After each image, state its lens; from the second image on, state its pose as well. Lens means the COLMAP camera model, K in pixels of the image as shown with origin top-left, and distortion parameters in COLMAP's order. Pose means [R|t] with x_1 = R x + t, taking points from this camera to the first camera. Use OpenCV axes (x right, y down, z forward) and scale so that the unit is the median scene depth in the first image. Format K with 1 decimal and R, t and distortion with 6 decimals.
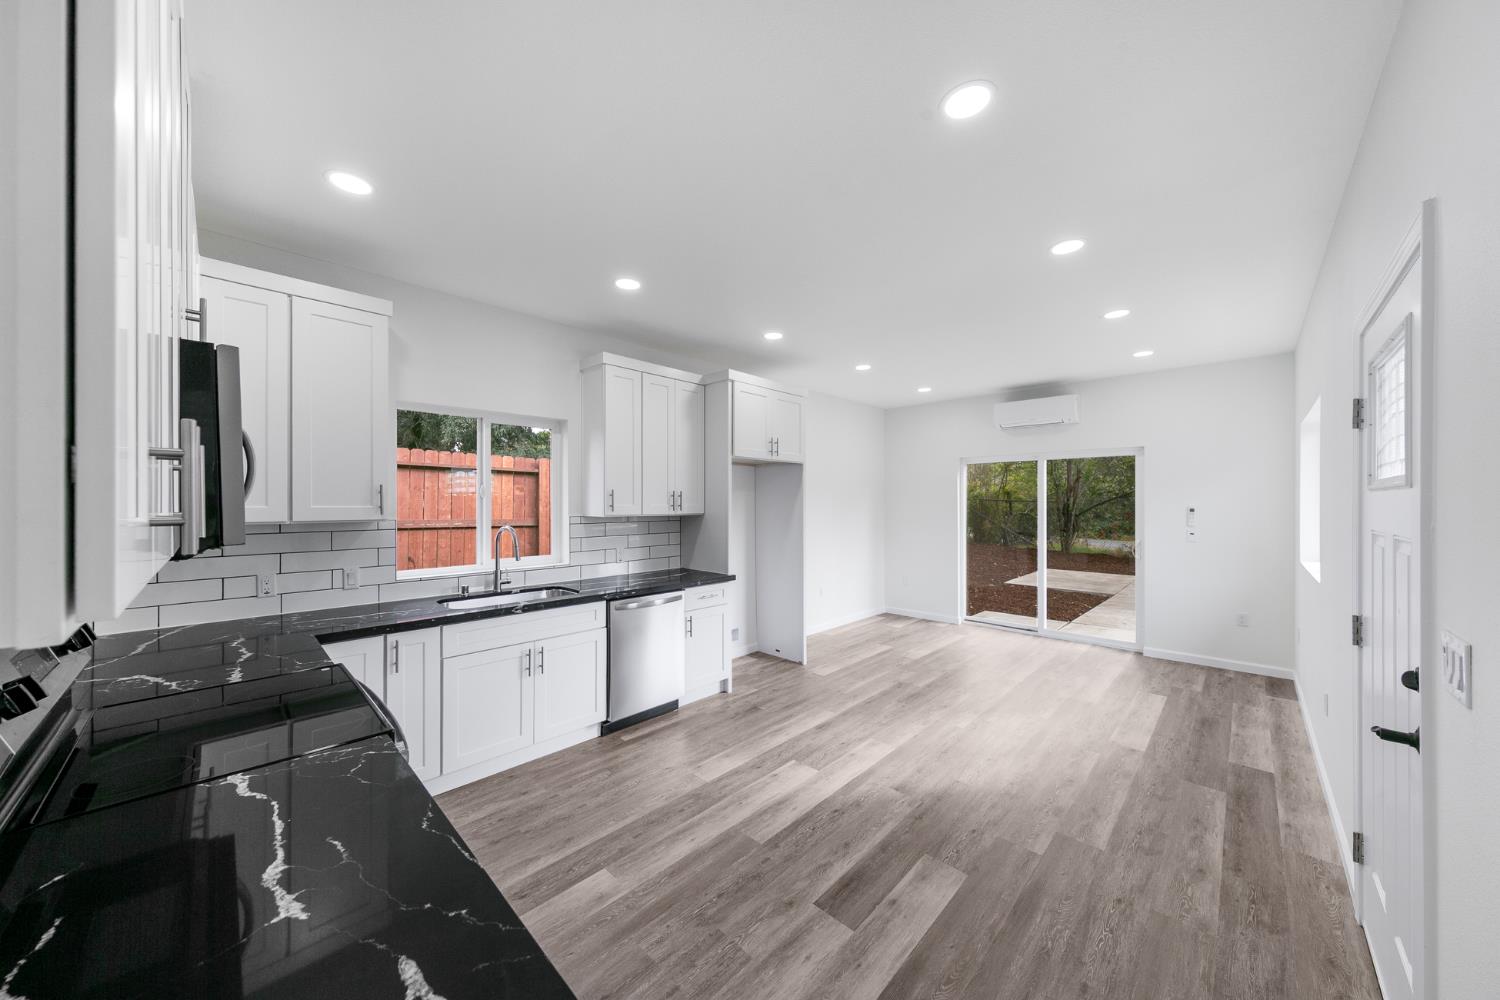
lens RADIAL K [[516.9, 0, 746.9], [0, 516.9, 503.2], [0, 0, 1]] dist [0.000348, -0.000066]
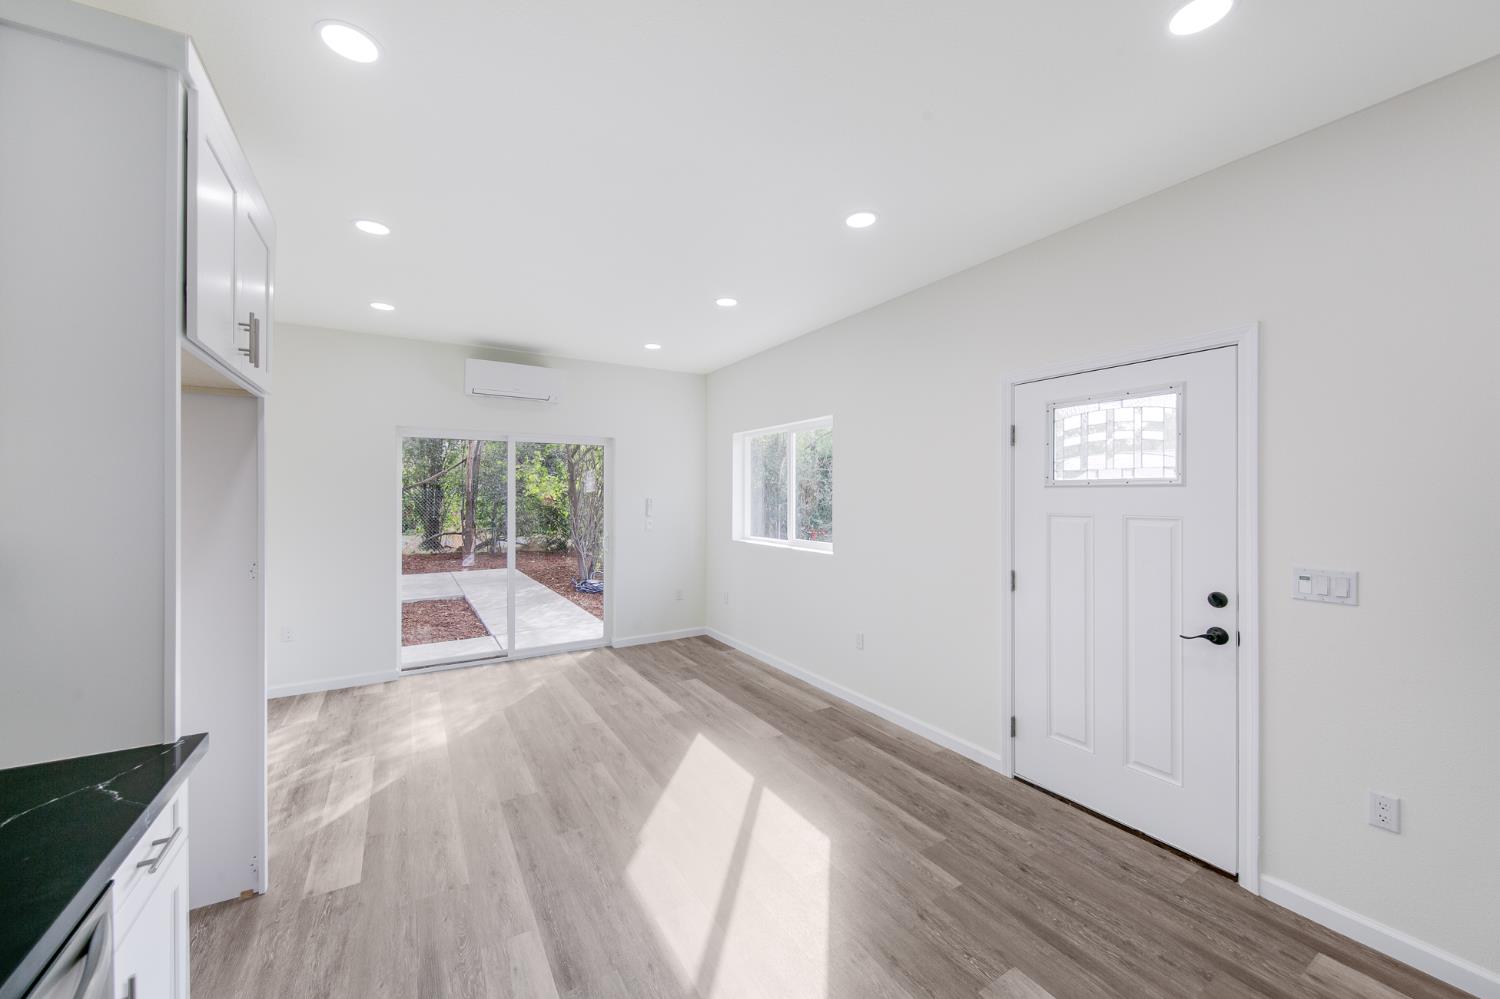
lens RADIAL K [[554.7, 0, 747.7], [0, 554.7, 495.4], [0, 0, 1]] dist [0.001698, -0.000366]
pose [[0.249833, -0.003375, 0.968283, -0.277197], [-0.000506, 0.999993, 0.003616, -0.004578], [-0.968289, -0.001393, 0.249829, 0.661349]]
